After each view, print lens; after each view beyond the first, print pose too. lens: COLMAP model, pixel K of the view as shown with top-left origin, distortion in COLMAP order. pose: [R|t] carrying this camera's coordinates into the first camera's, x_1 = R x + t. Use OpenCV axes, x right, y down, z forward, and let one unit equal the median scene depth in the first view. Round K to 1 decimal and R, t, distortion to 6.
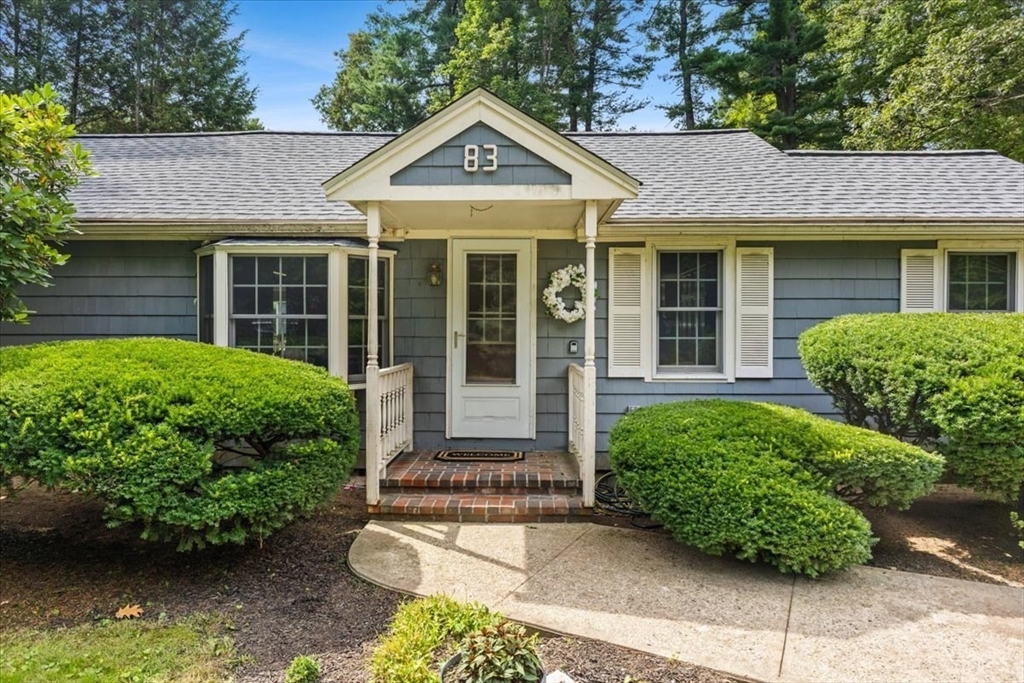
lens RADIAL K [[610.5, 0, 508.8], [0, 610.5, 339.4], [0, 0, 1]] dist [-0.007698, -0.001336]
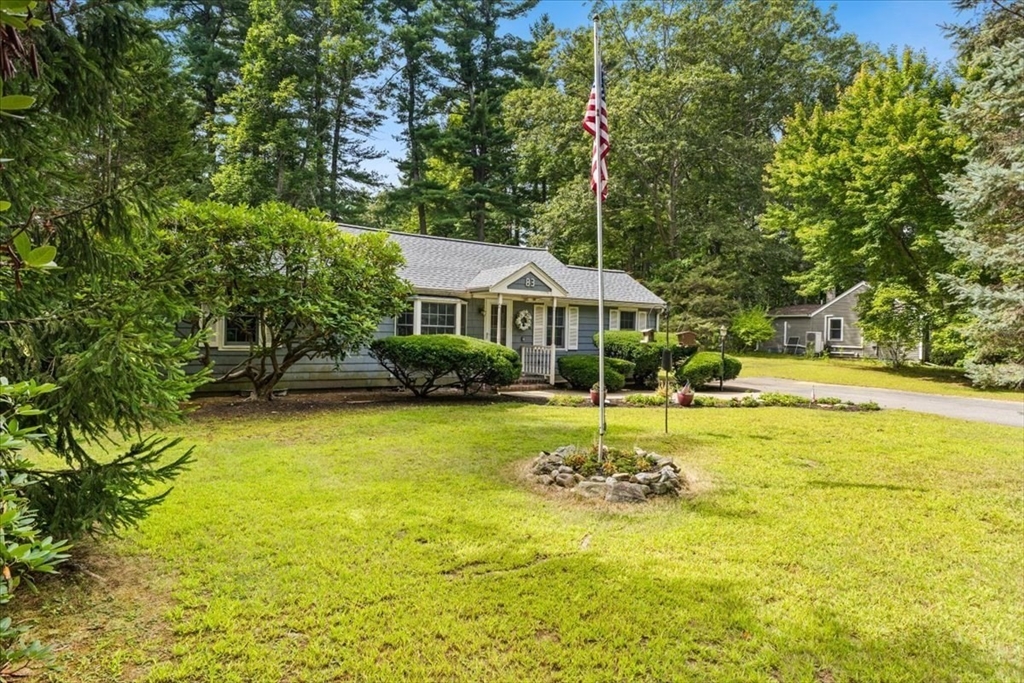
lens RADIAL K [[554.9, 0, 512.0], [0, 554.9, 341.5], [0, 0, 1]] dist [-0.003320, -0.000676]
pose [[0.837138, 0.008802, 0.546920, -1.359309], [-0.016759, 0.999814, 0.009561, 0.001868], [-0.546734, -0.017170, 0.837130, -1.148133]]
